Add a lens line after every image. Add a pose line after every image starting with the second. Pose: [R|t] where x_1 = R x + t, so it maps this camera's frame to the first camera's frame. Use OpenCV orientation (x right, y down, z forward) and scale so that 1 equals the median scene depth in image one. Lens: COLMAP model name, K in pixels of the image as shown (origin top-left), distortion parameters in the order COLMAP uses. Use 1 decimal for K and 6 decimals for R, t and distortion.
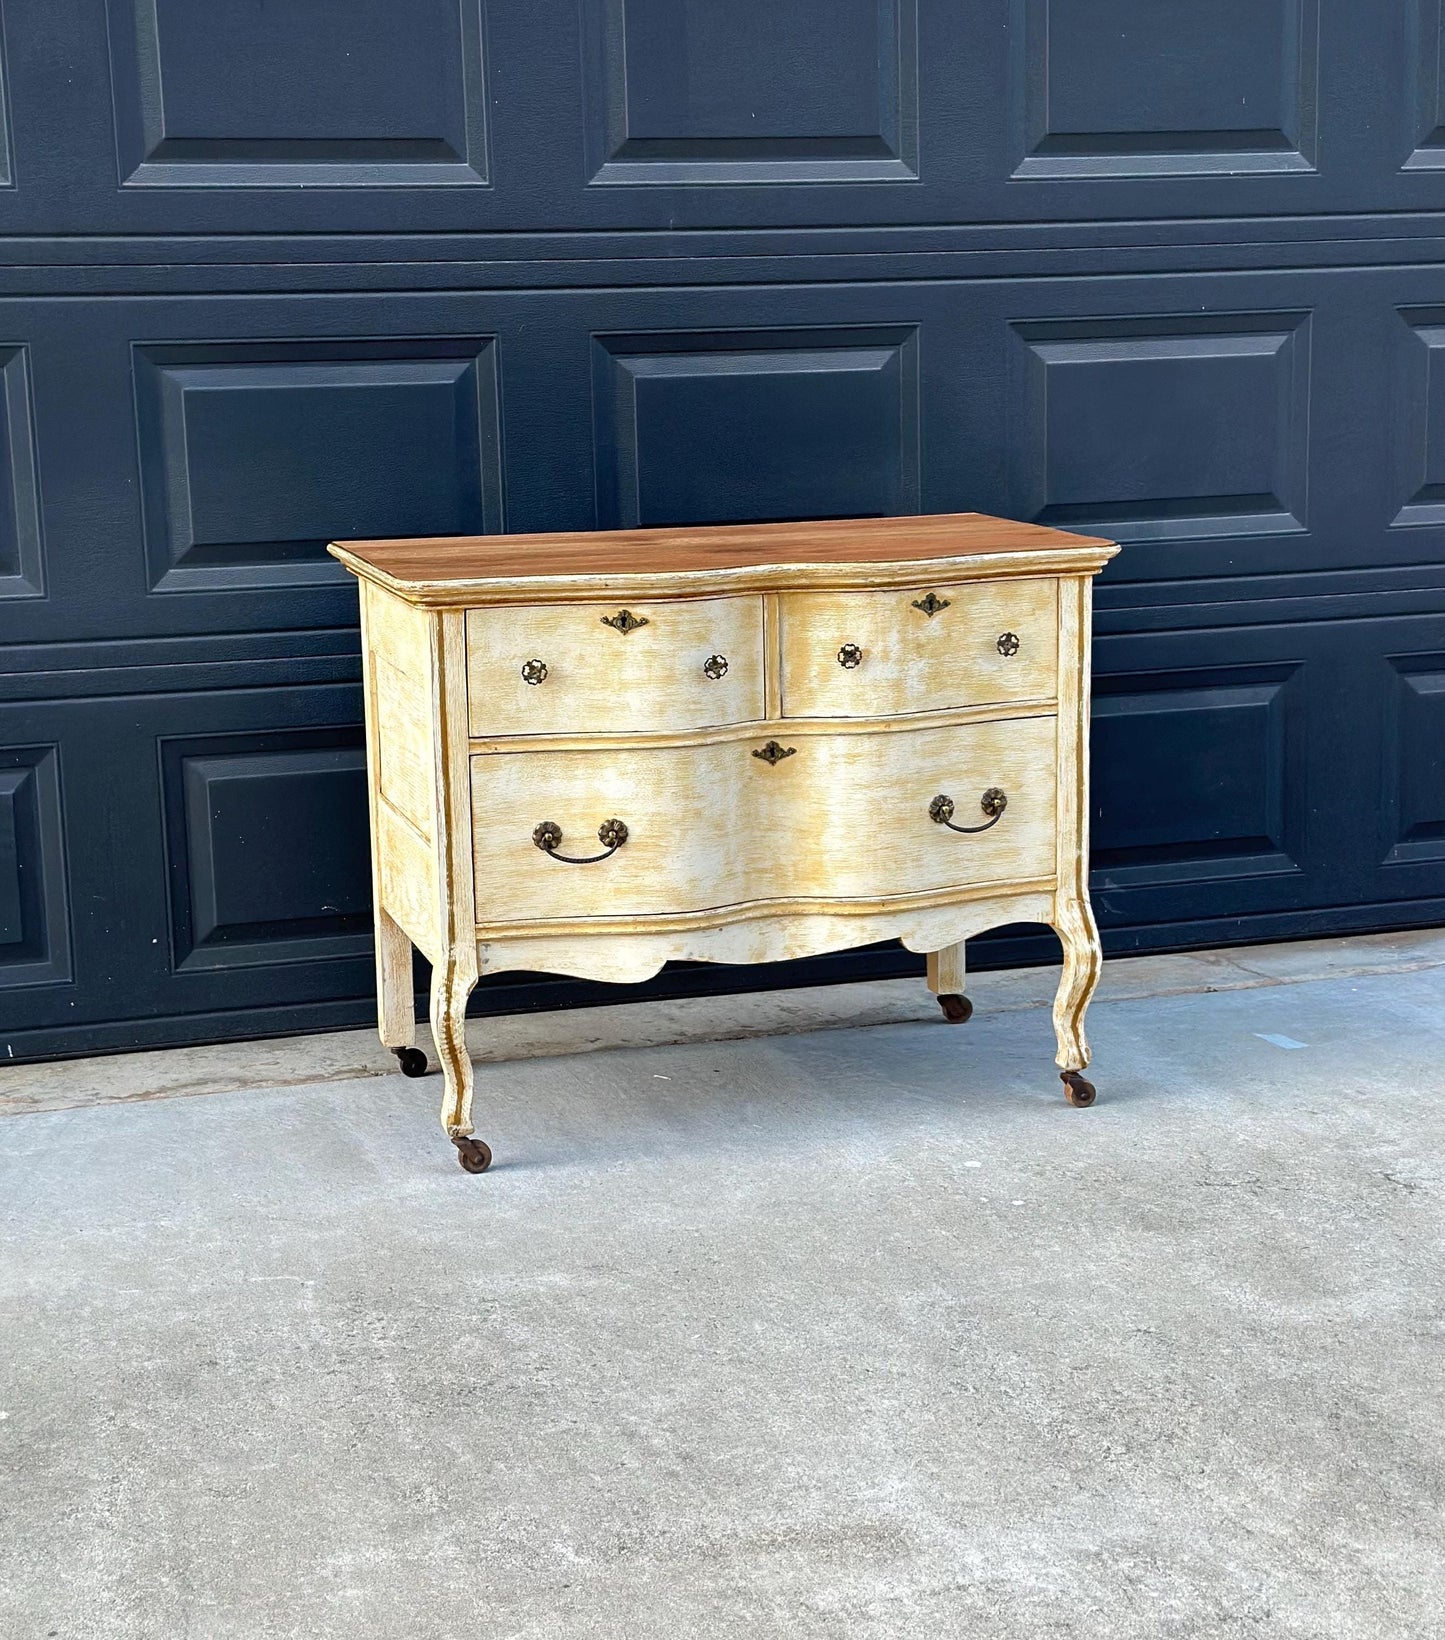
lens RADIAL K [[2779.2, 0, 719.4], [0, 2779.2, 837.8], [0, 0, 1]] dist [0.143077, 0.015381]
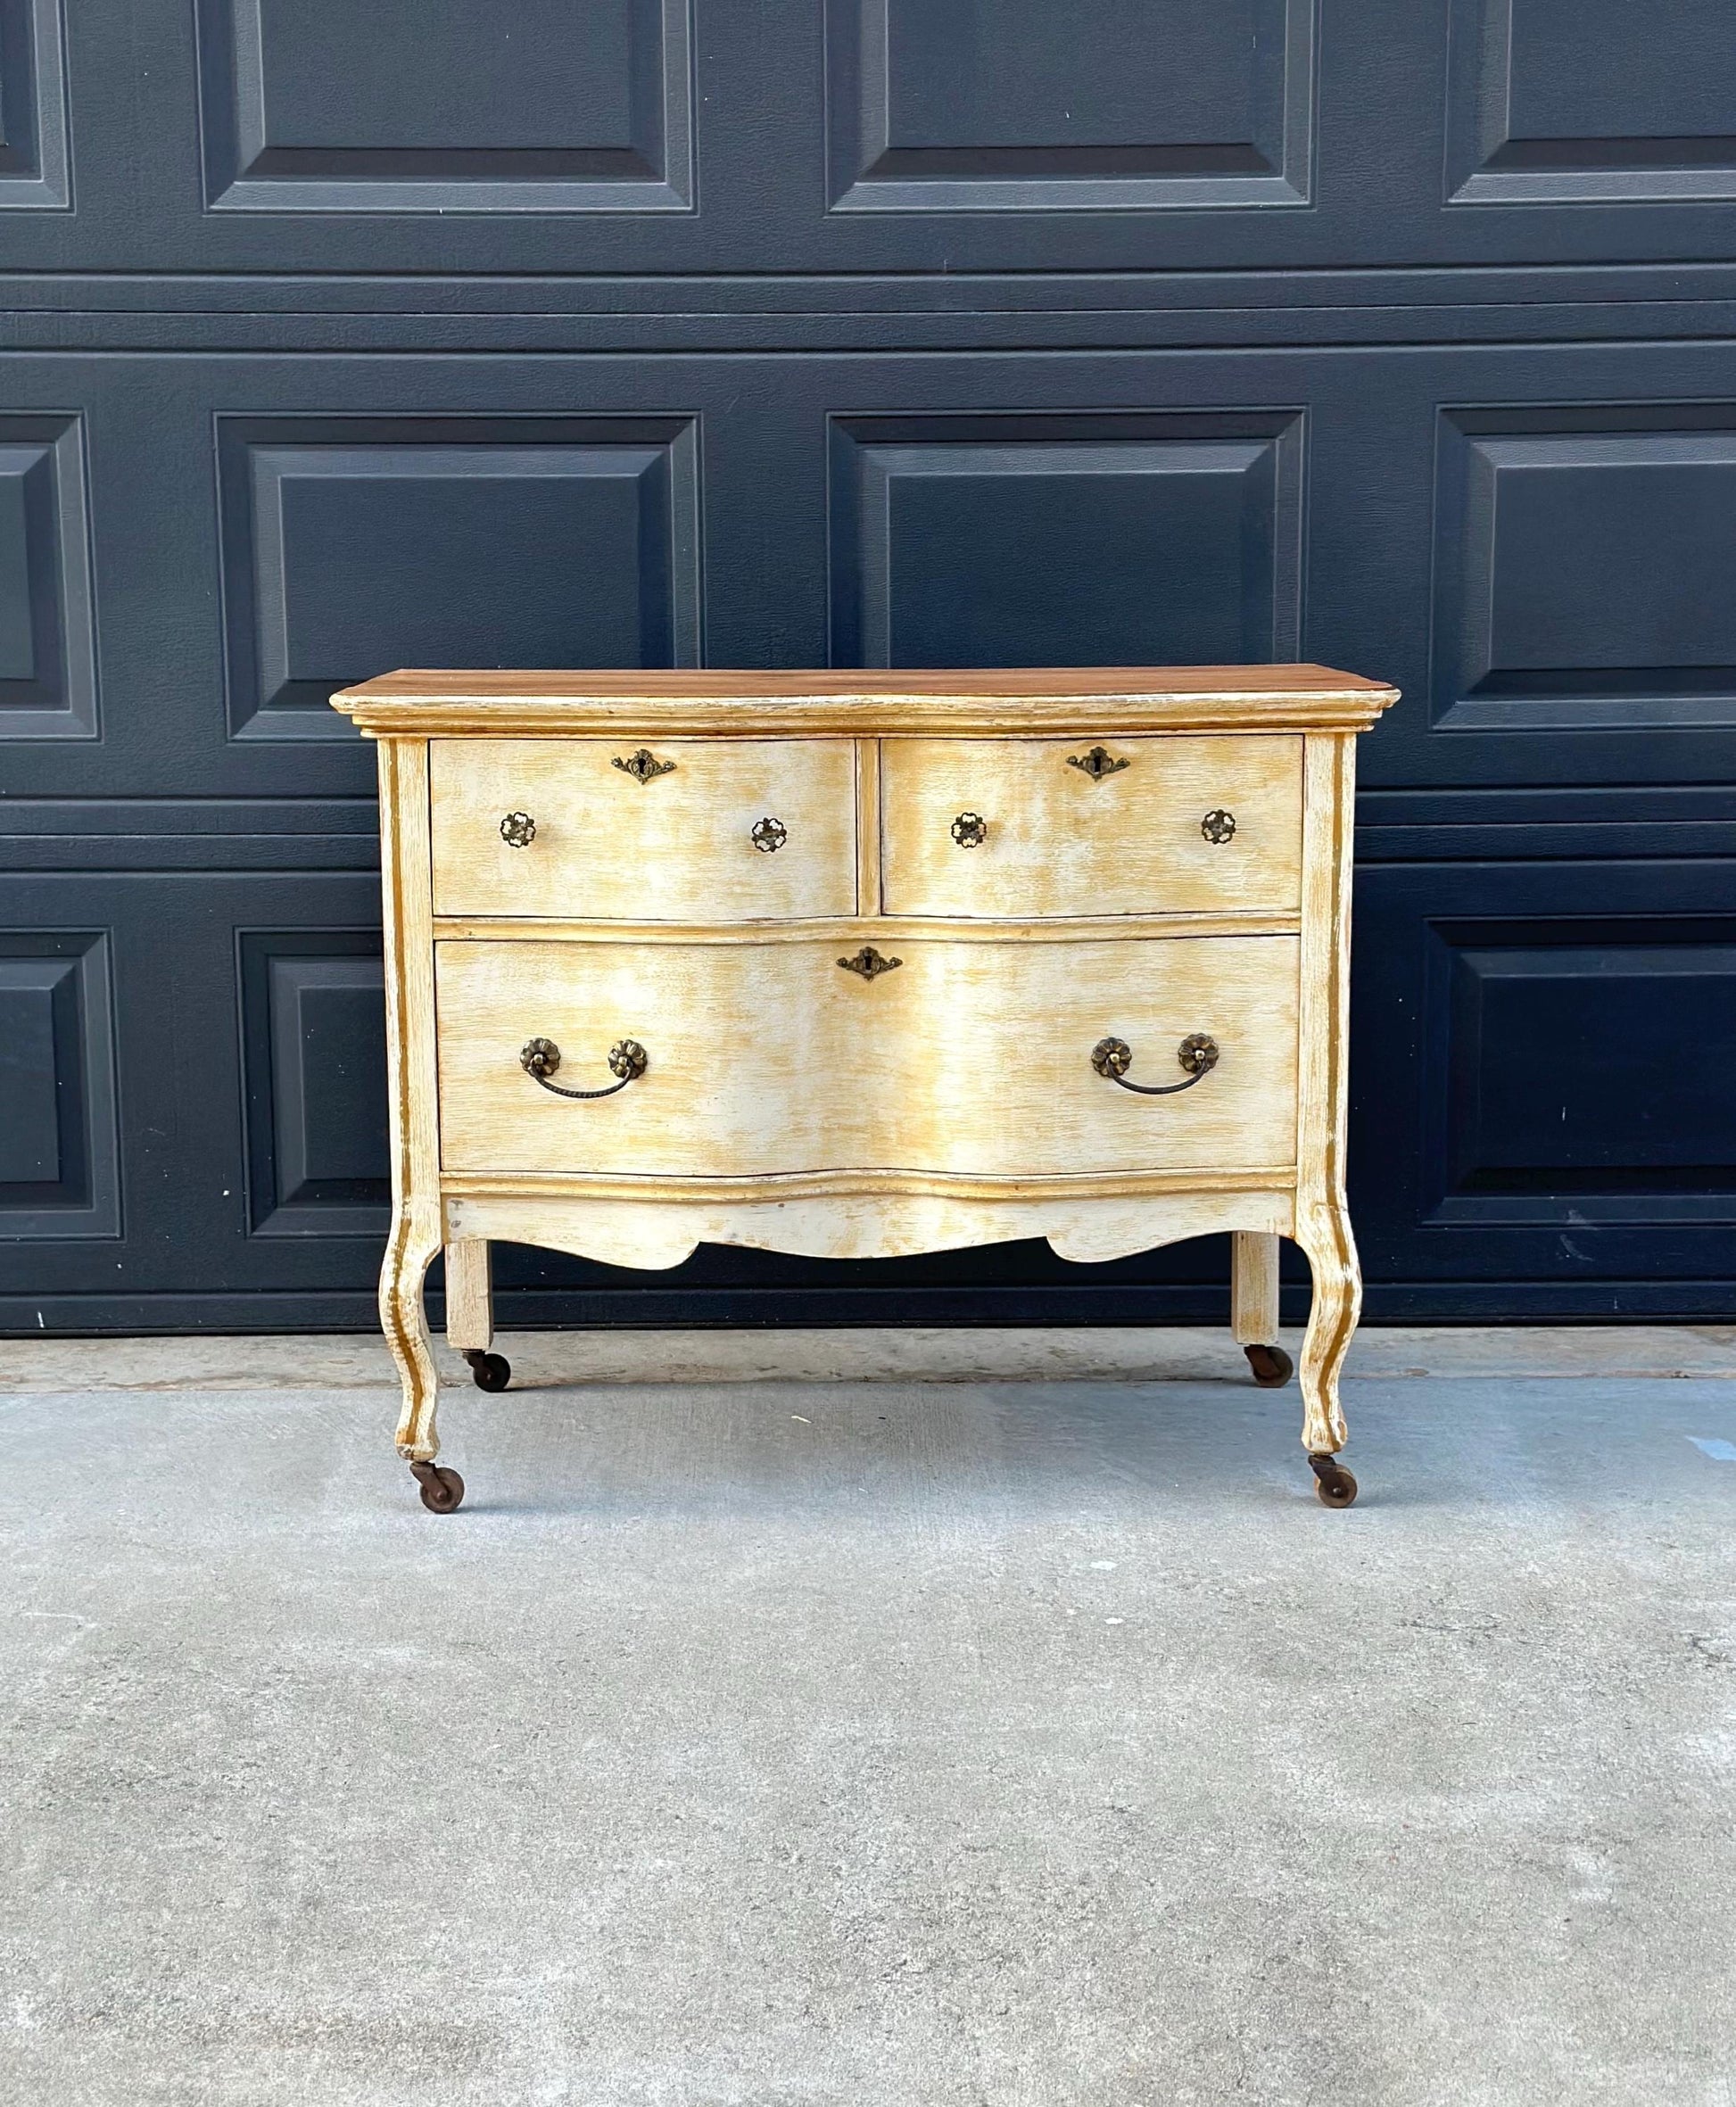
lens RADIAL K [[3406.5, 0, 863.3], [0, 3406.5, 1128.6], [0, 0, 1]] dist [0.154573, -0.076643]
pose [[0.960056, 0.060751, -0.273132, 0.258786], [-0.067690, 0.997577, -0.016044, 0.025834], [0.271496, 0.033892, 0.961843, 0.157781]]
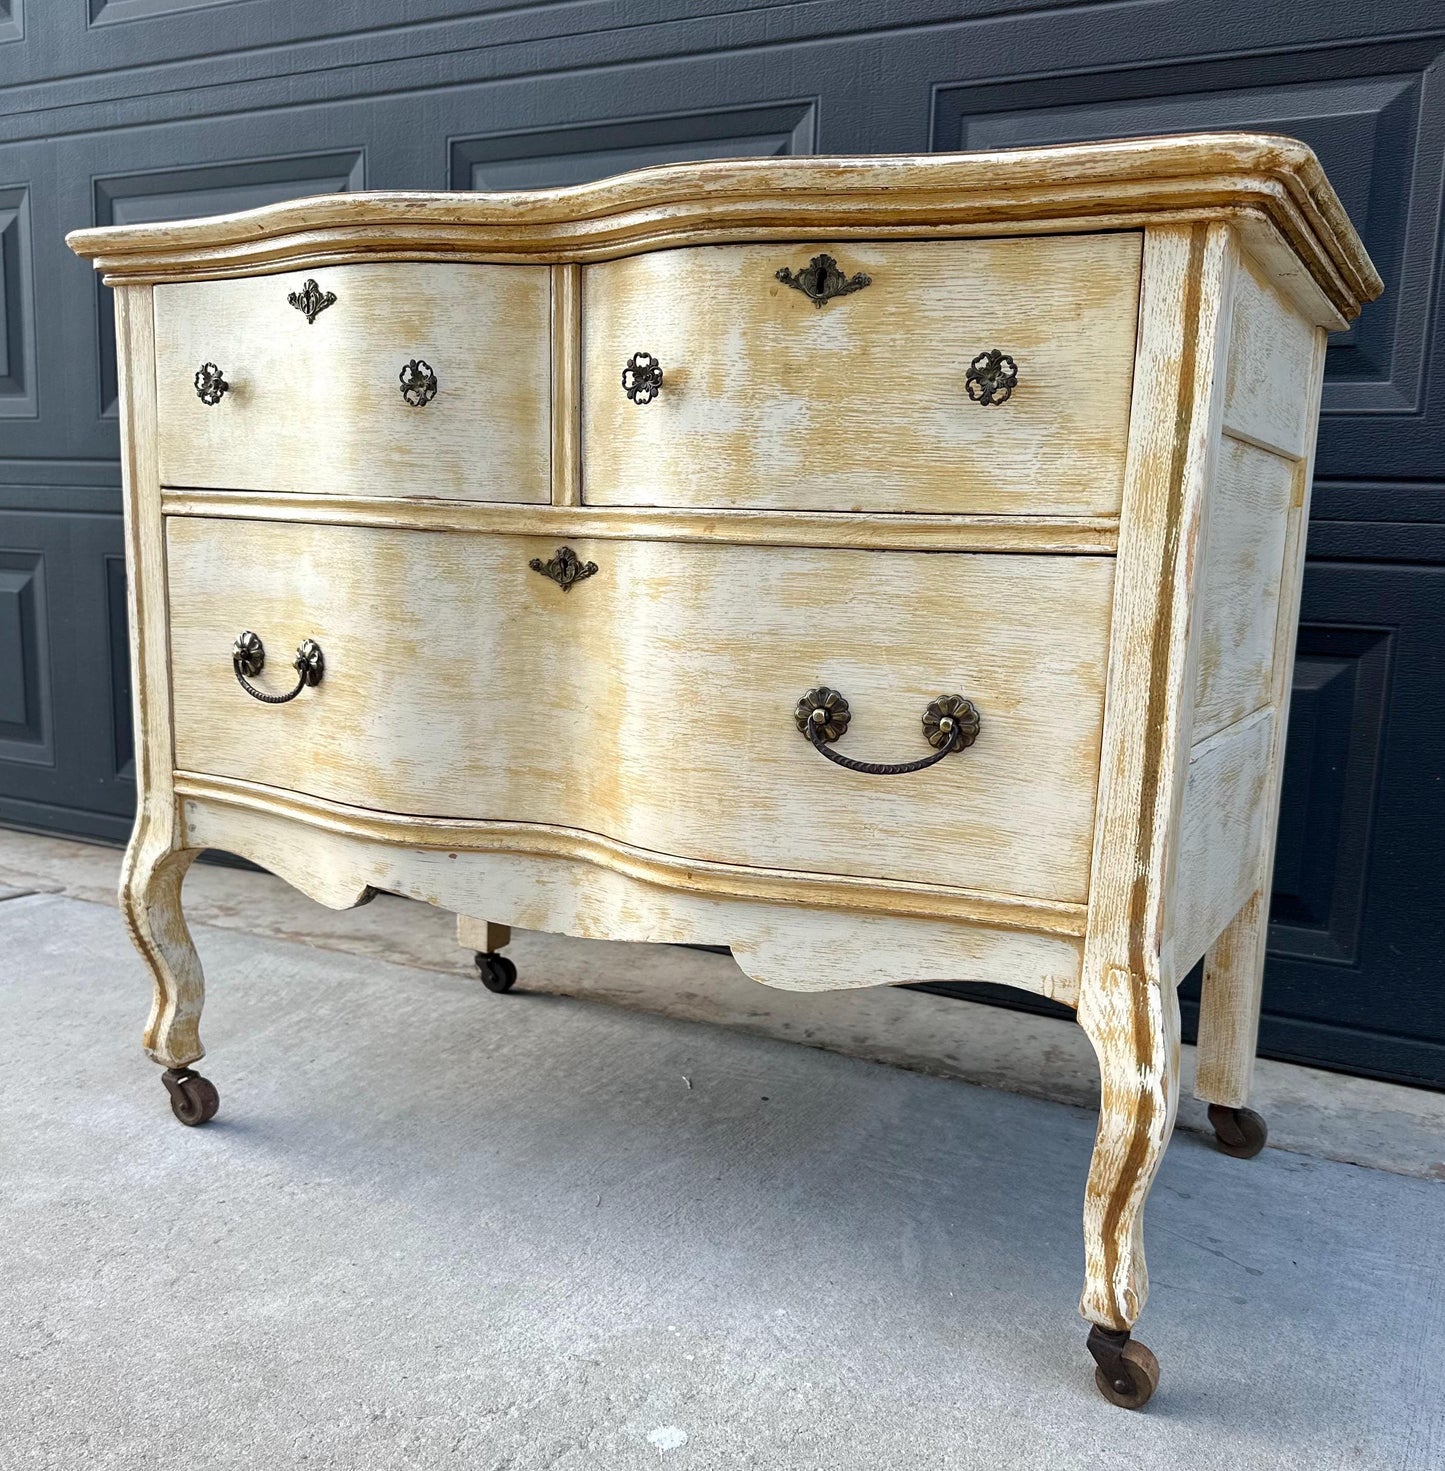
lens RADIAL K [[1456.3, 0, 734.0], [0, 1456.3, 800.3], [0, 0, 1]] dist [0.208546, -0.489258]
pose [[0.707196, 0.170604, -0.686125, 0.255079], [-0.186981, 0.981028, 0.051208, -0.005946], [0.681844, 0.092078, 0.725679, 0.808414]]
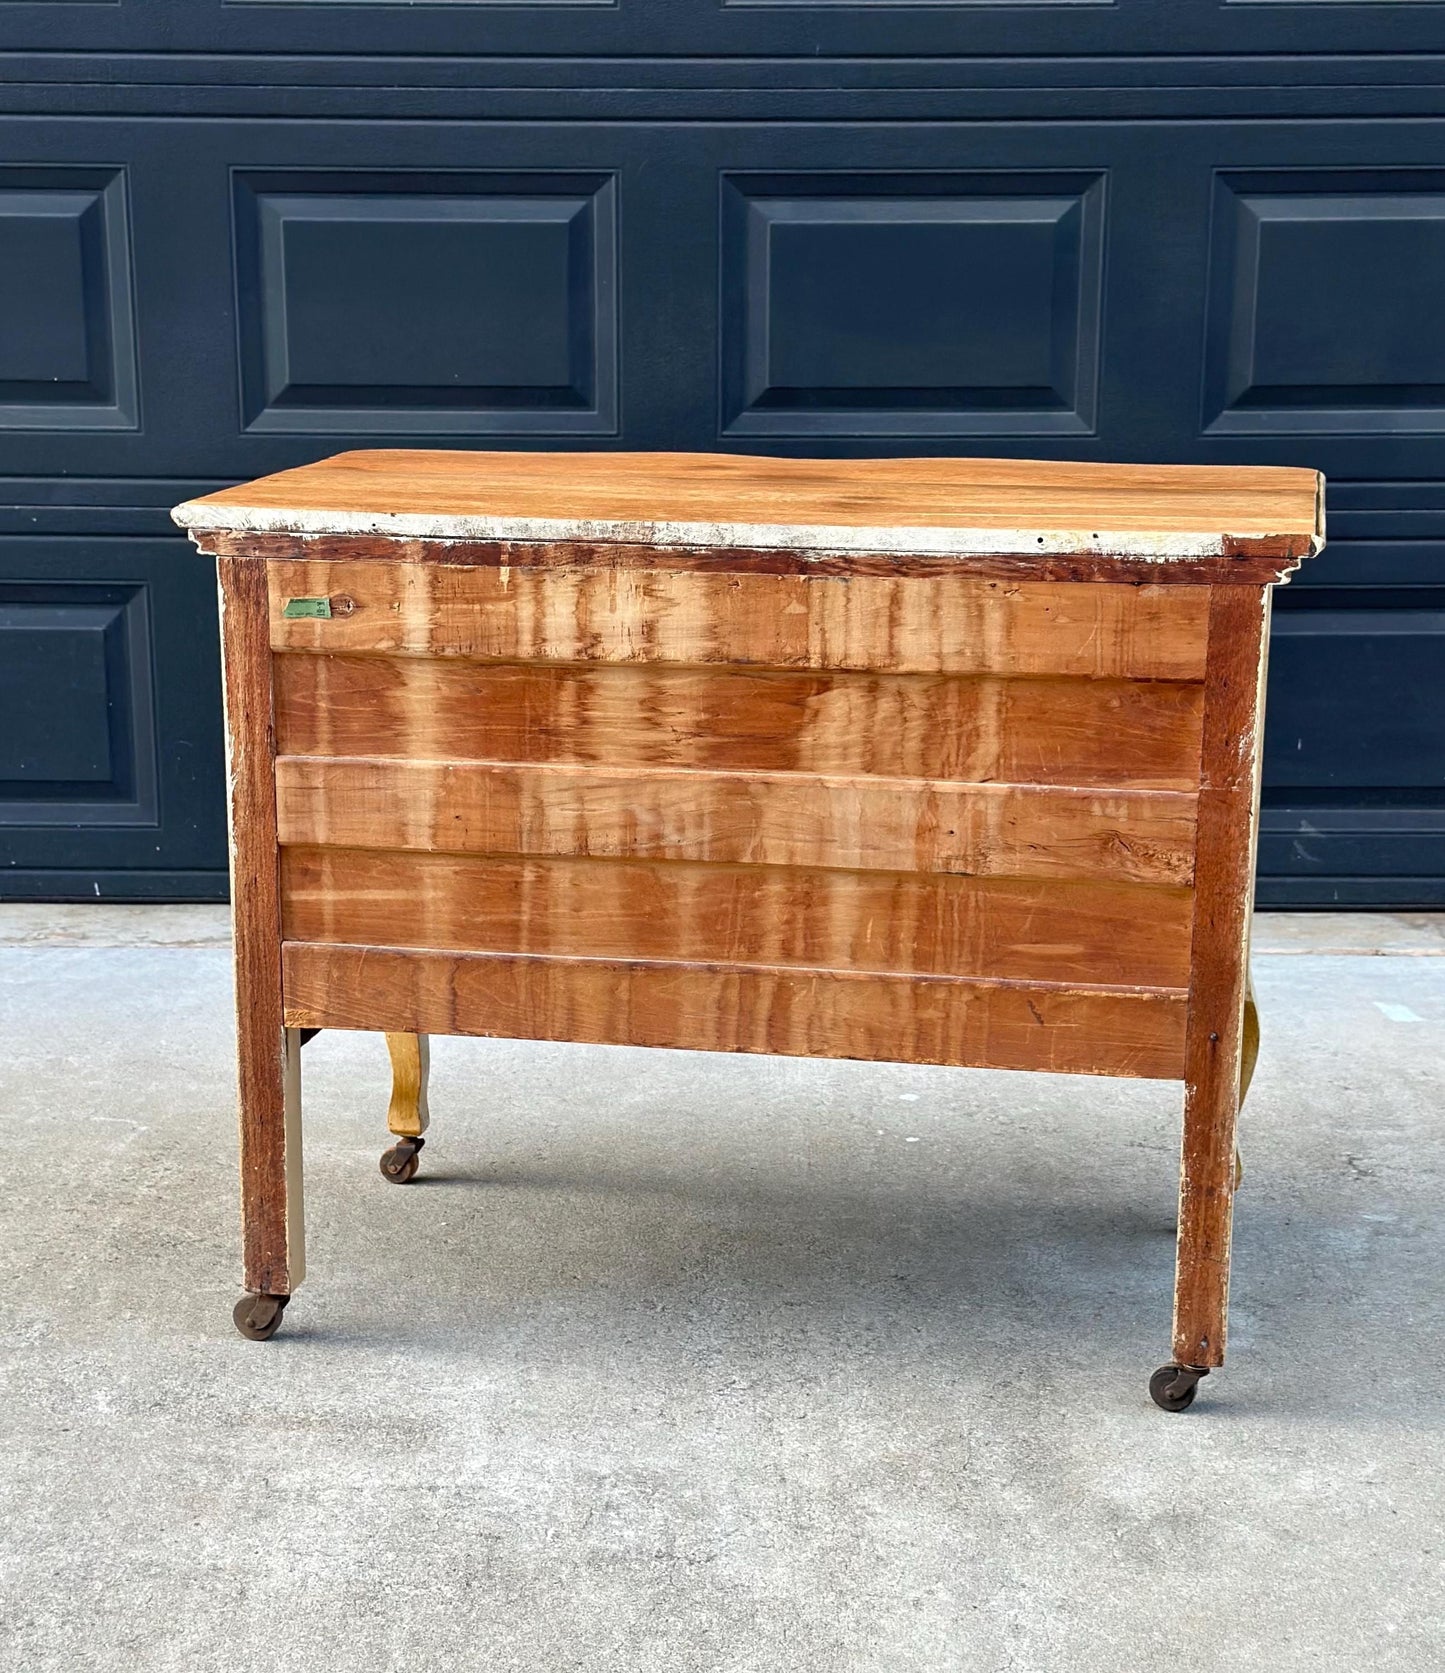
lens RADIAL K [[2959.1, 0, 717.6], [0, 2959.1, 960.9], [0, 0, 1]] dist [0.154110, -0.129988]
pose [[0.952336, 0.099023, -0.288531, 0.305432], [-0.081548, 0.994065, 0.071999, 0.007839], [0.293949, -0.045038, 0.954760, 0.056741]]
